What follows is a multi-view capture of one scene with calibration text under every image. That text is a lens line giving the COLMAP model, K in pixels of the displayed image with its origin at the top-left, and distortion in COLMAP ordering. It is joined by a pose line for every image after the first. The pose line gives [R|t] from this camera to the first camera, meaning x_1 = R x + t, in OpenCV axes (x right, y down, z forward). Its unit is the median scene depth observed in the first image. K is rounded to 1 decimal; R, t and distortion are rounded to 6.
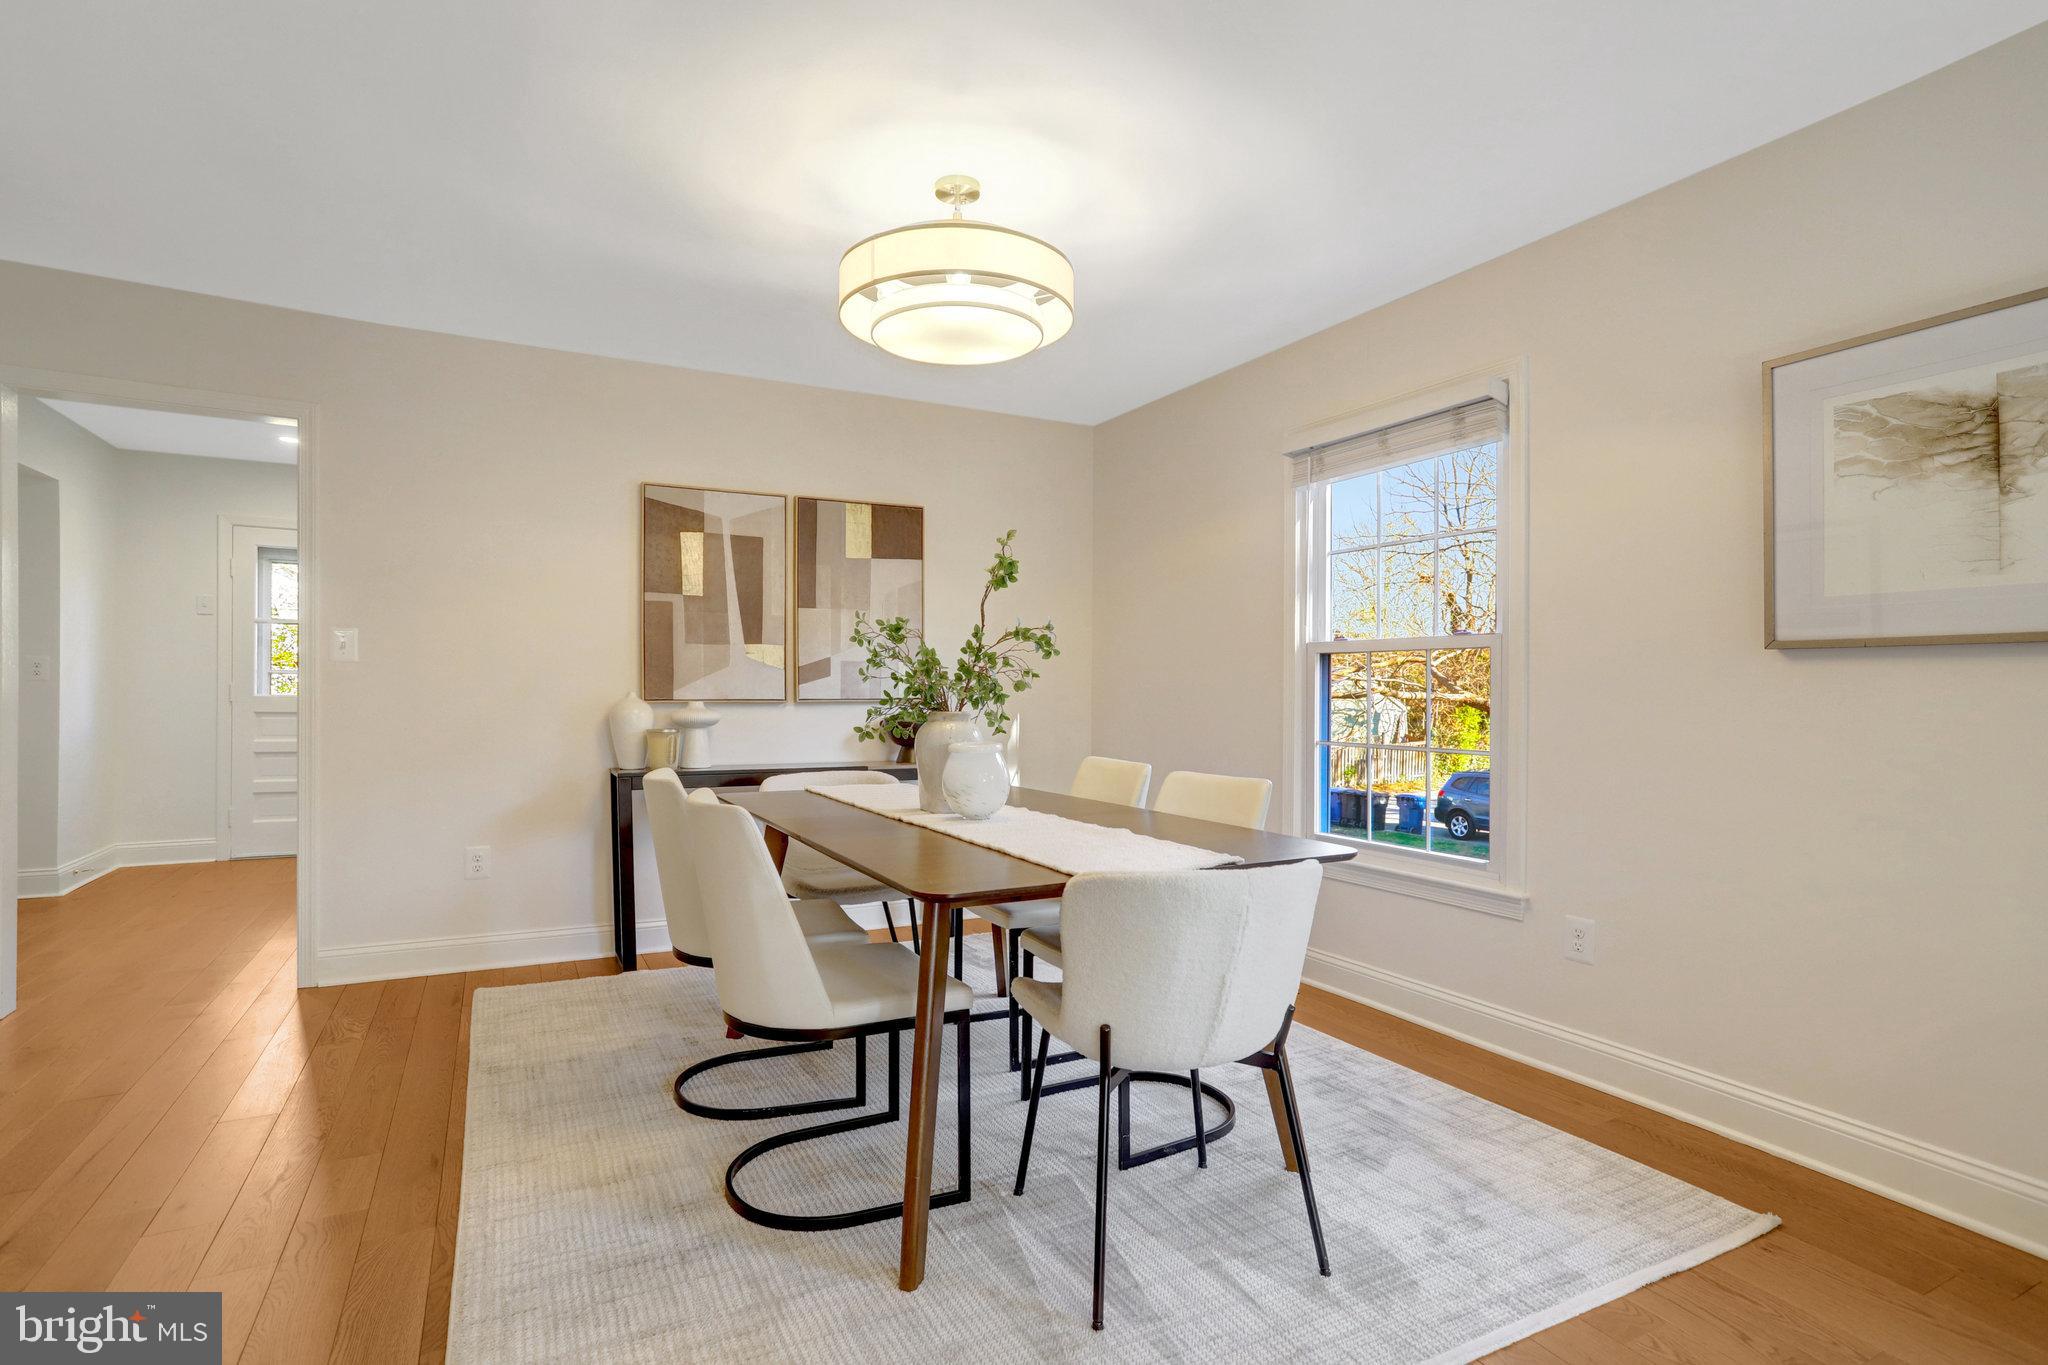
lens RADIAL K [[1005.8, 0, 1024.0], [0, 1005.8, 682.5], [0, 0, 1]] dist [-0.045260, 0.031127]
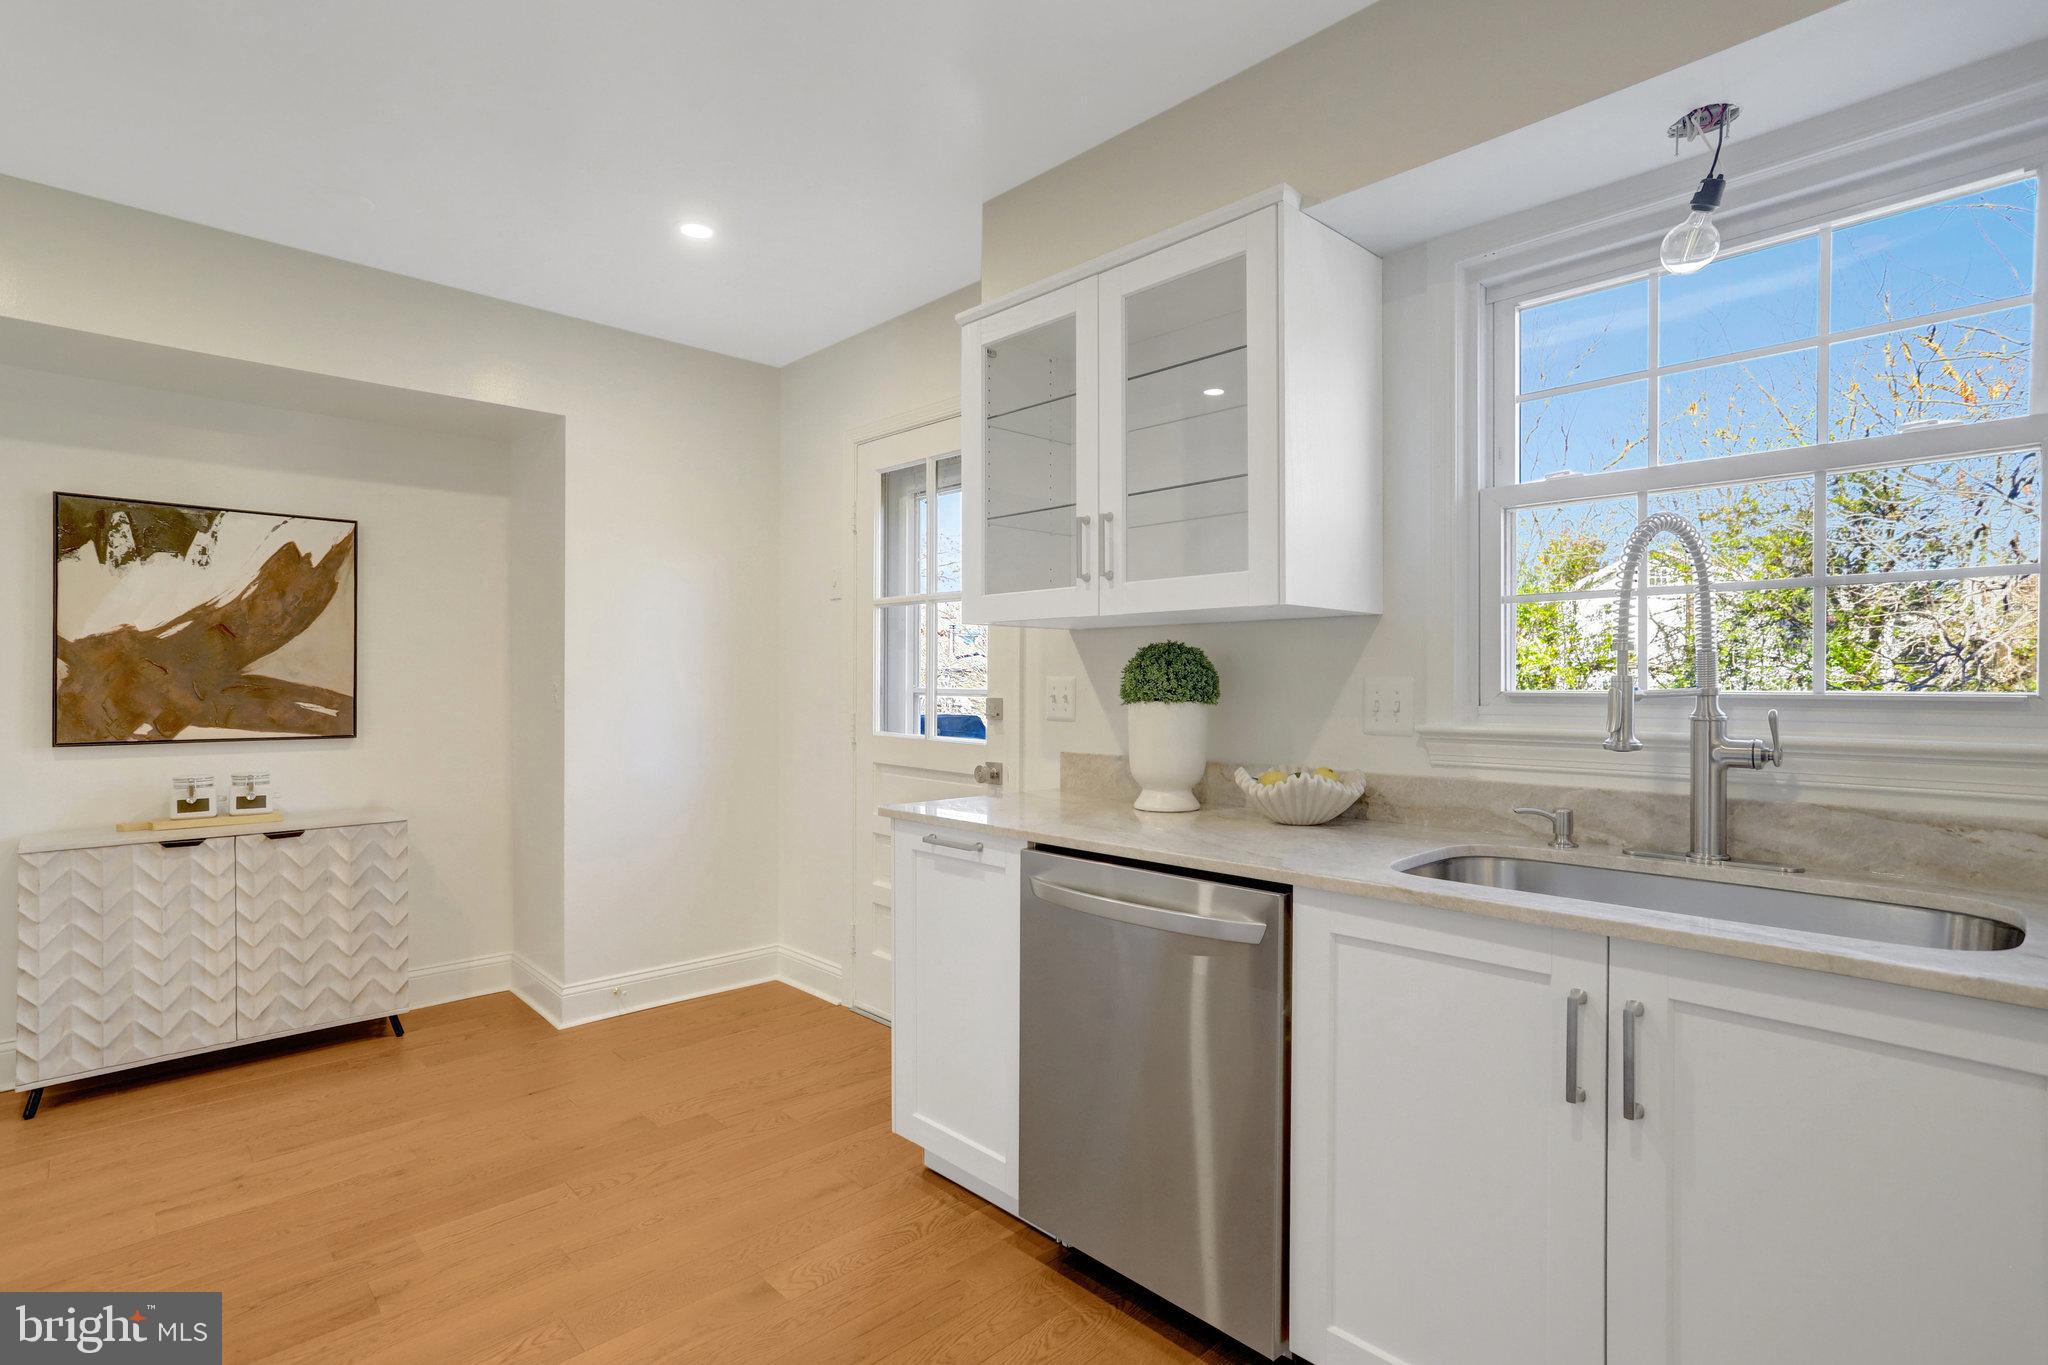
lens RADIAL K [[999.6, 0, 1029.3], [0, 999.6, 687.9], [0, 0, 1]] dist [-0.045007, 0.030199]
pose [[0.286660, -0.003937, -0.958024, -0.303428], [0.005137, 0.999983, -0.002572, -0.017455], [0.958019, -0.004184, 0.286676, 1.448140]]
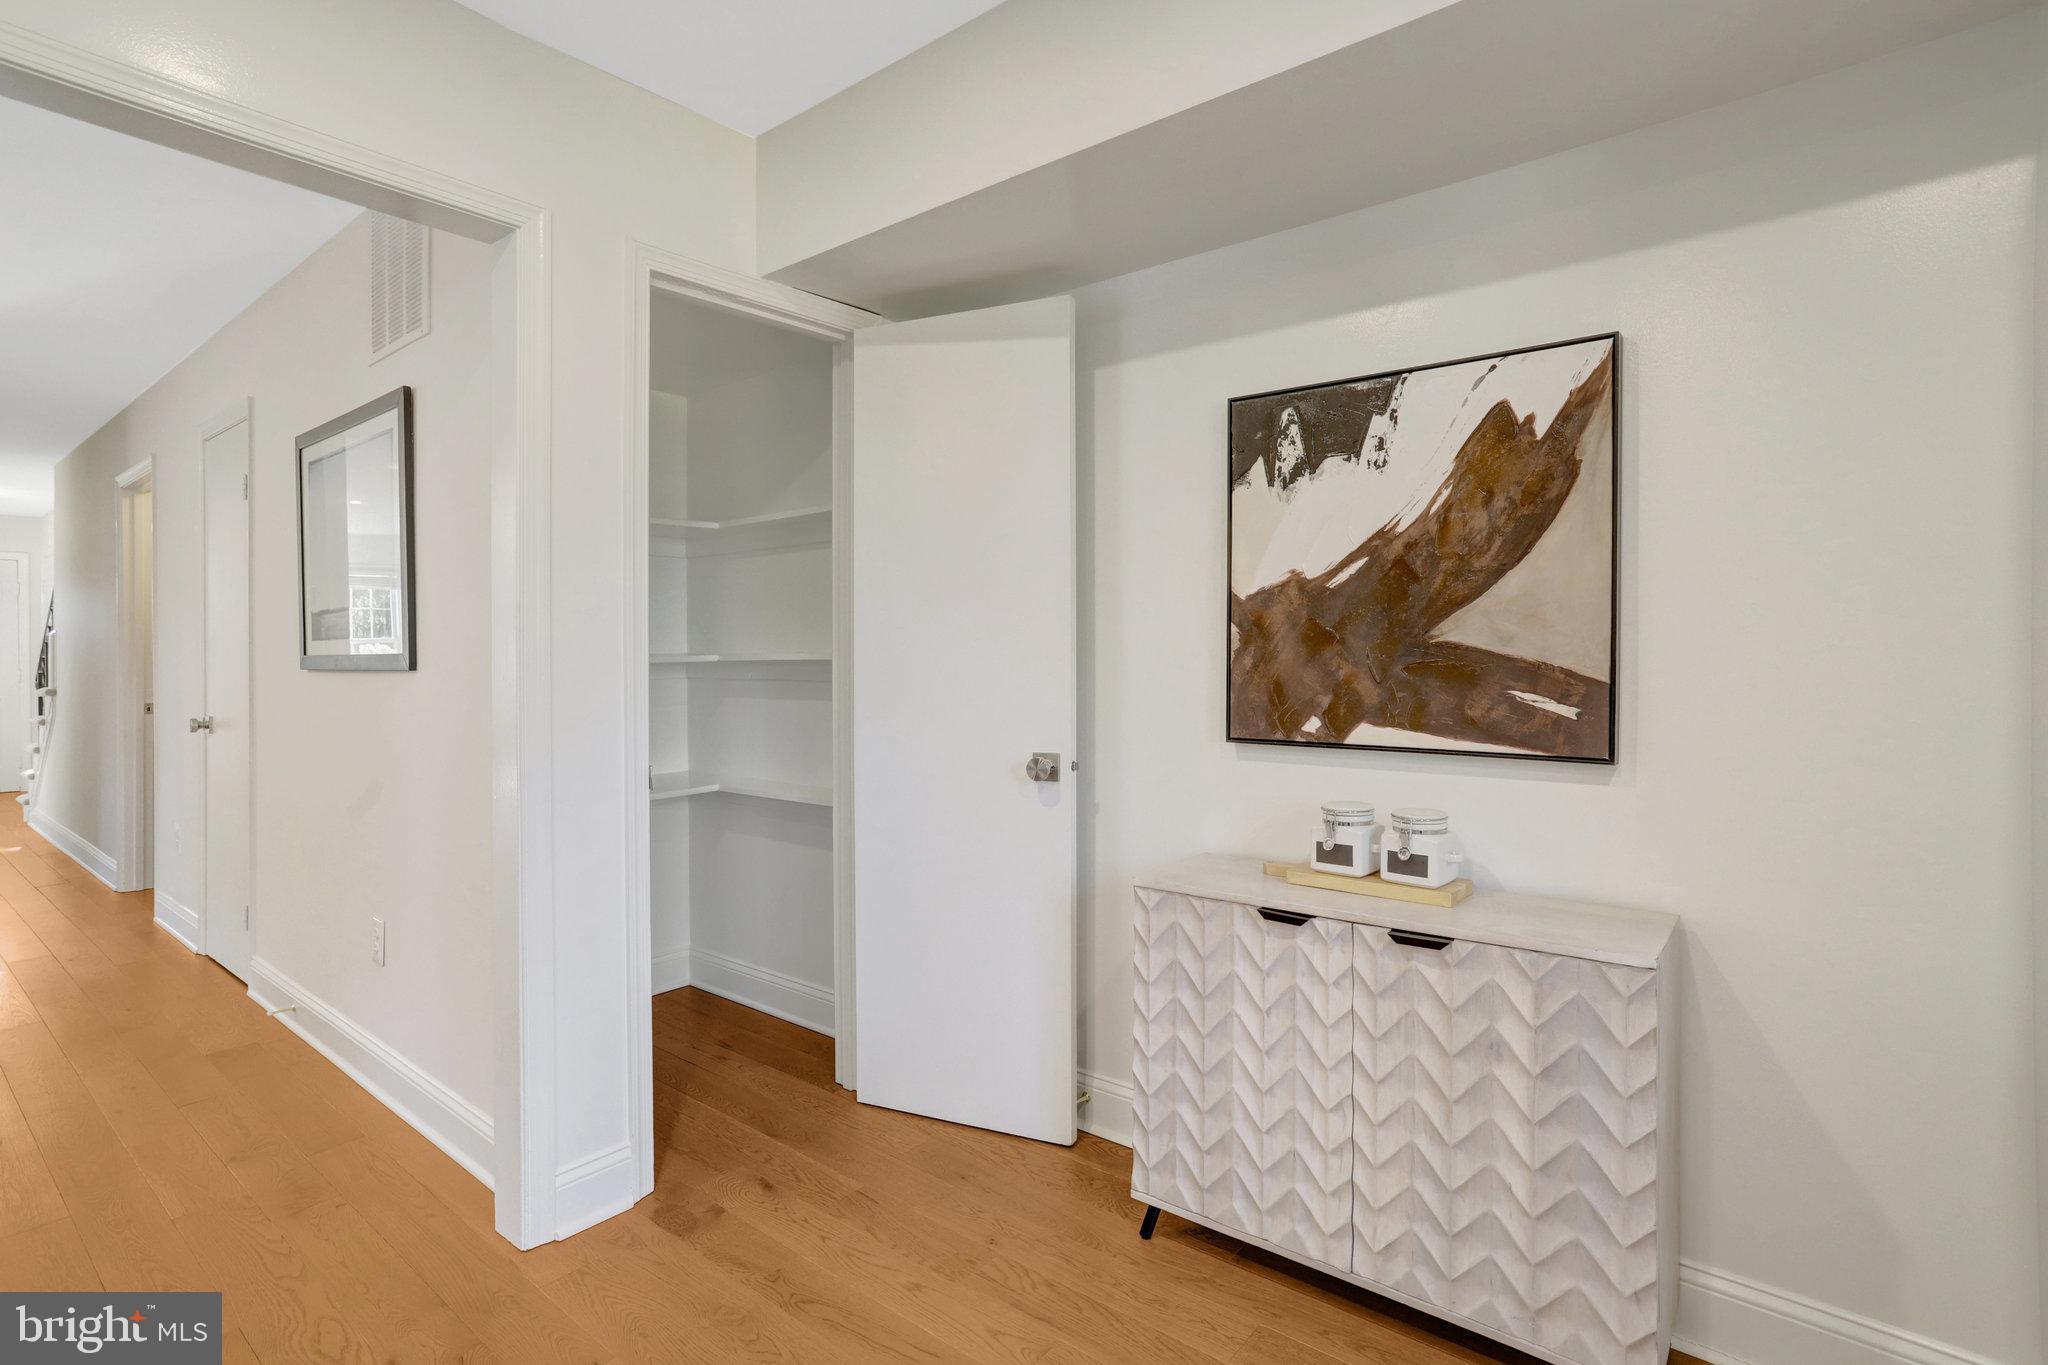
lens RADIAL K [[1002.8, 0, 1023.6], [0, 1002.8, 659.0], [0, 0, 1]] dist [-0.044721, 0.032701]
pose [[-0.915897, -0.003824, -0.401396, -0.904061], [-0.003747, 0.999993, -0.000976, -0.024270], [0.401396, 0.000610, -0.915904, 1.423933]]
